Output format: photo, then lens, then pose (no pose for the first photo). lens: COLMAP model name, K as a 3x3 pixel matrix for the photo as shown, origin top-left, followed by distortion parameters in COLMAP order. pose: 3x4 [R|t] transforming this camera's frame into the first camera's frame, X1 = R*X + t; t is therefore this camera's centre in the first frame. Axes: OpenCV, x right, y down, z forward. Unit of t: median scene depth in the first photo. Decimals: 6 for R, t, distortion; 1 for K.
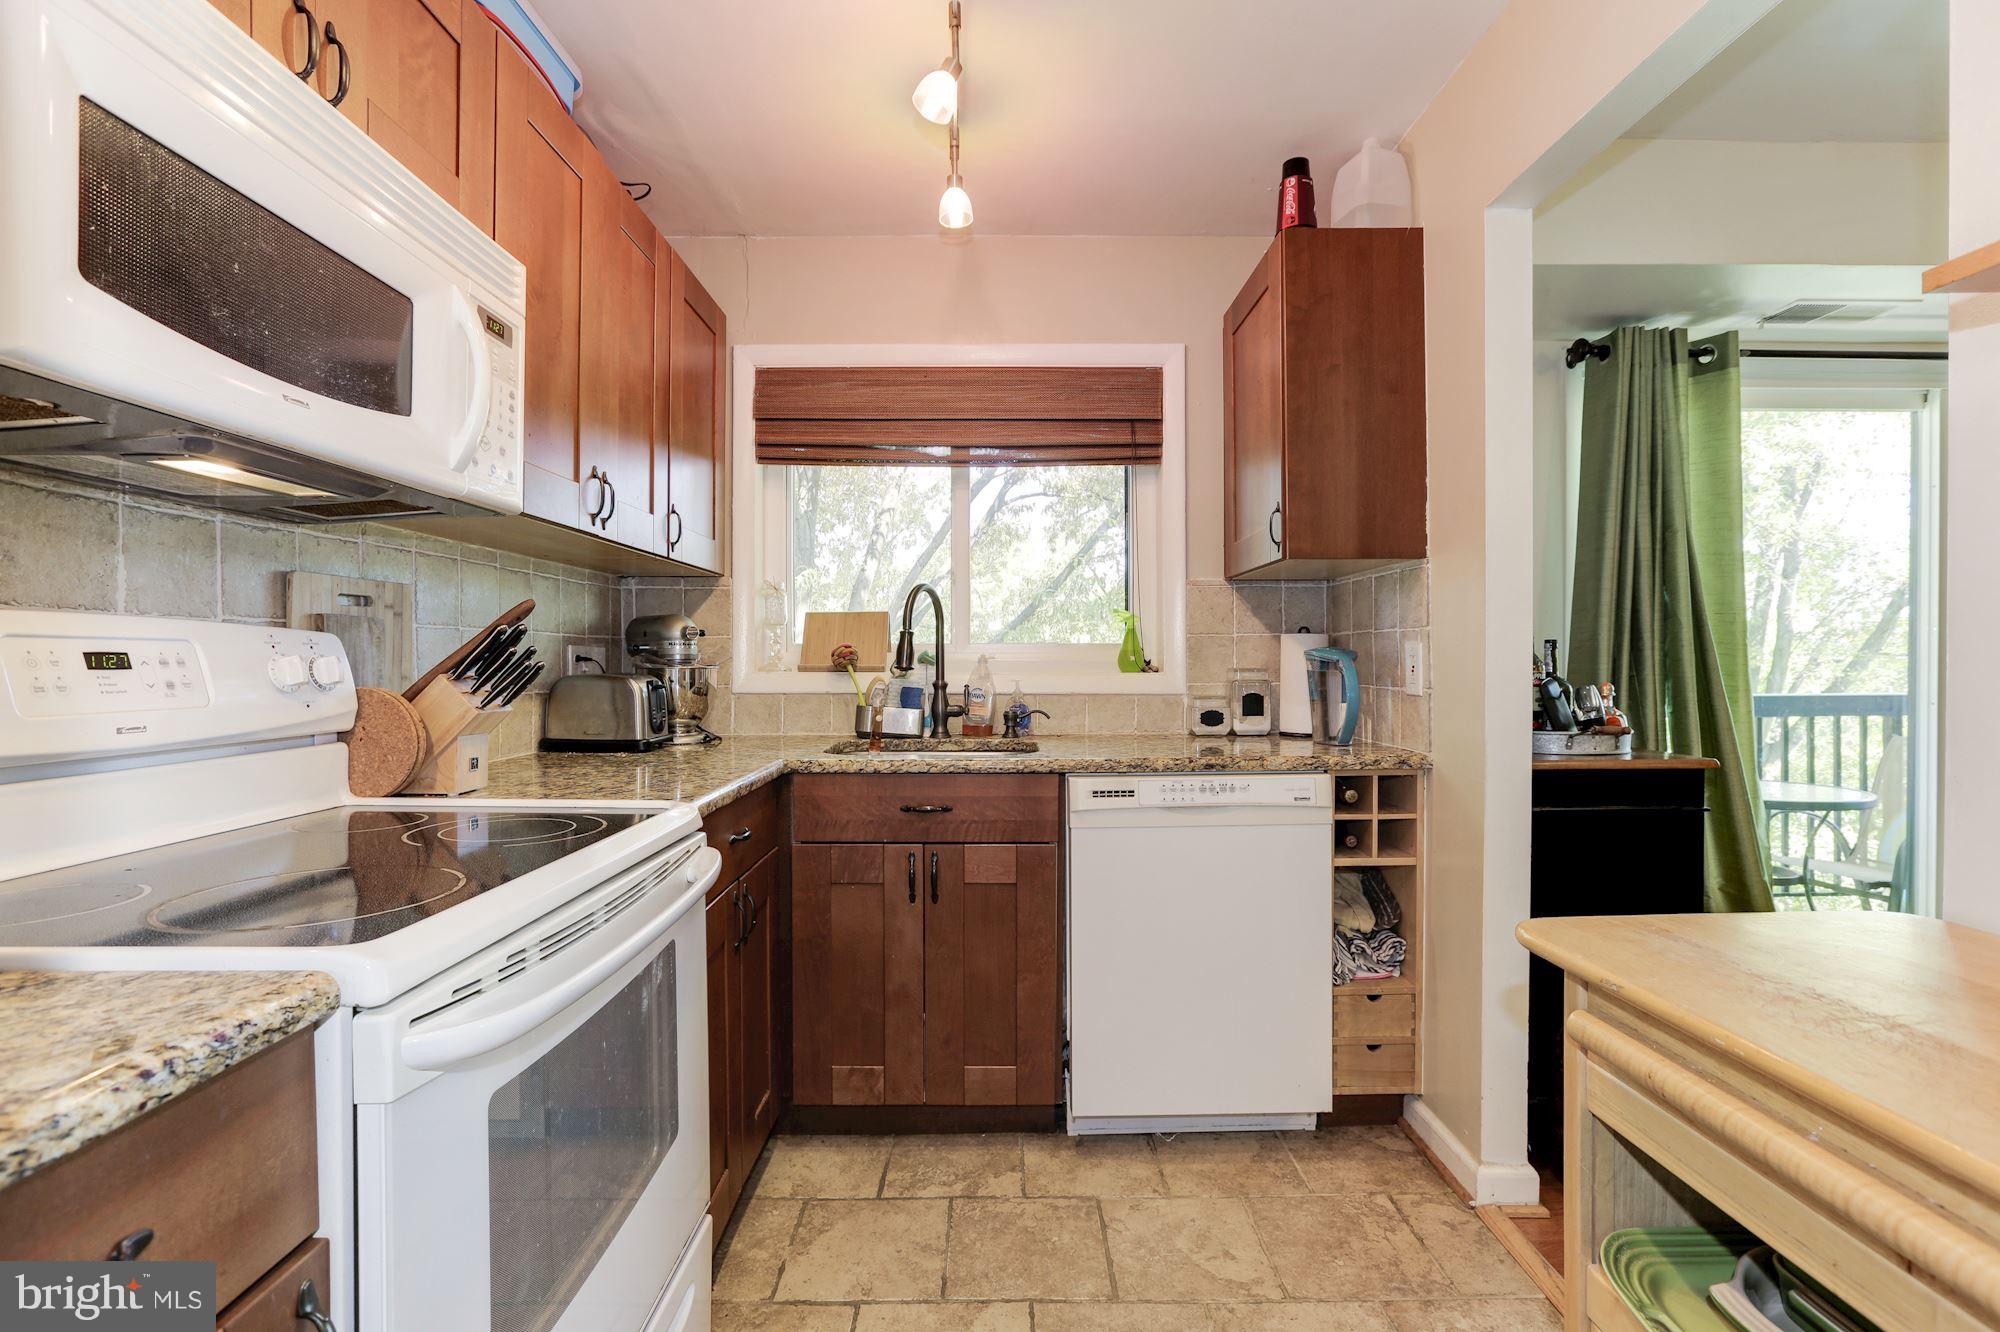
lens RADIAL K [[904.2, 0, 998.1], [0, 904.2, 659.5], [0, 0, 1]] dist [-0.048212, 0.027139]
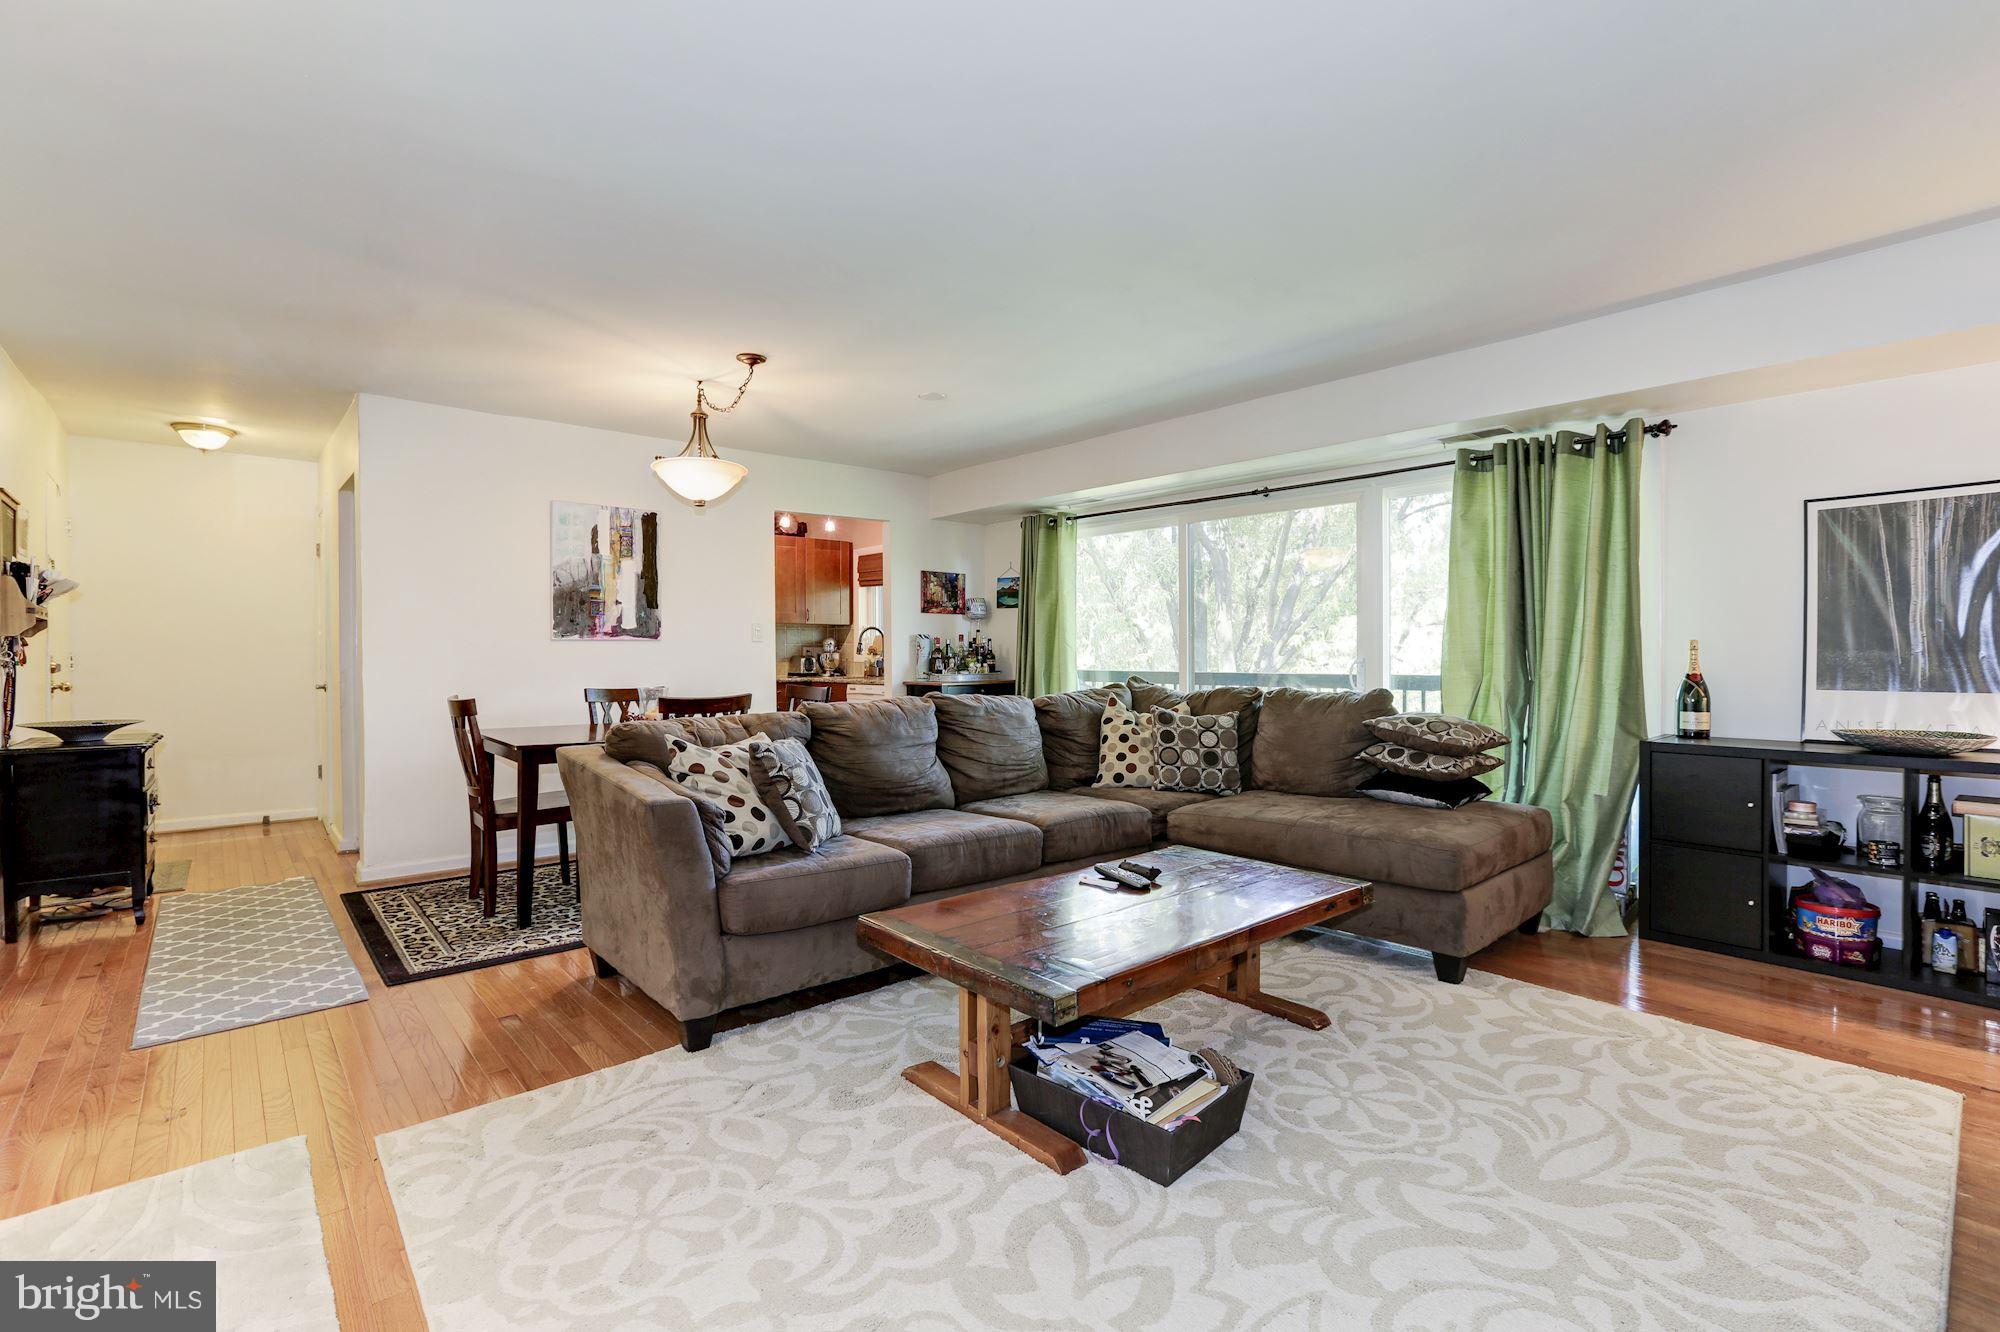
lens RADIAL K [[914.8, 0, 999.4], [0, 914.8, 650.3], [0, 0, 1]] dist [-0.048033, 0.025773]
pose [[0.653707, -0.002790, -0.756743, 3.070205], [0.004401, 0.999990, 0.000114, -0.001250], [0.756735, -0.003405, 0.653713, -0.865982]]
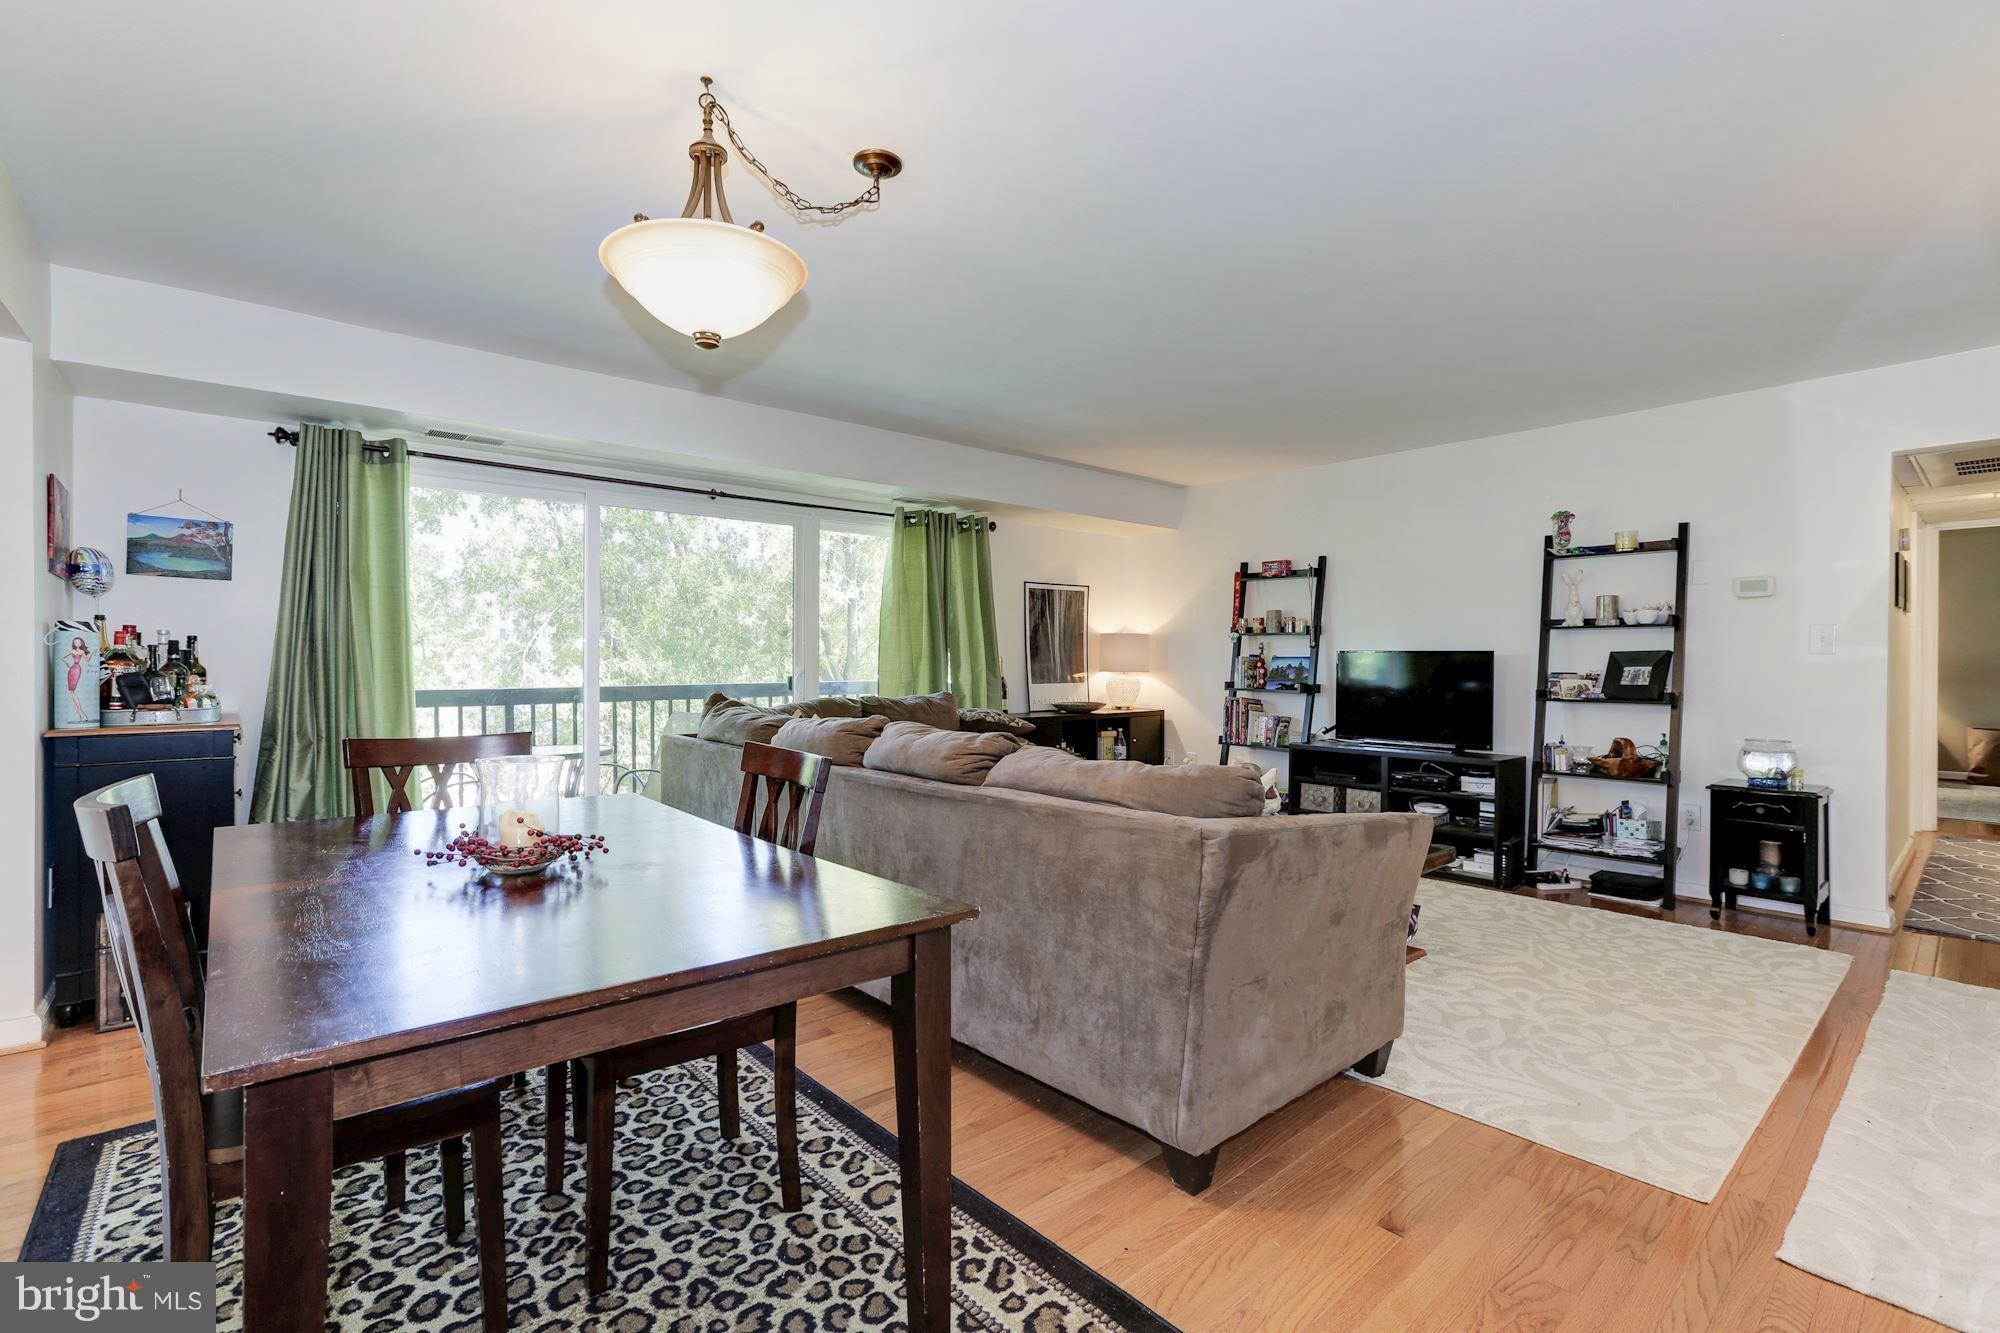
lens RADIAL K [[901.7, 0, 1006.9], [0, 901.7, 661.5], [0, 0, 1]] dist [-0.041038, 0.020718]
pose [[0.753381, 0.001809, 0.657582, 0.735174], [-0.003325, 0.999994, 0.001057, -0.002270], [-0.657576, -0.002983, 0.753382, -0.942100]]
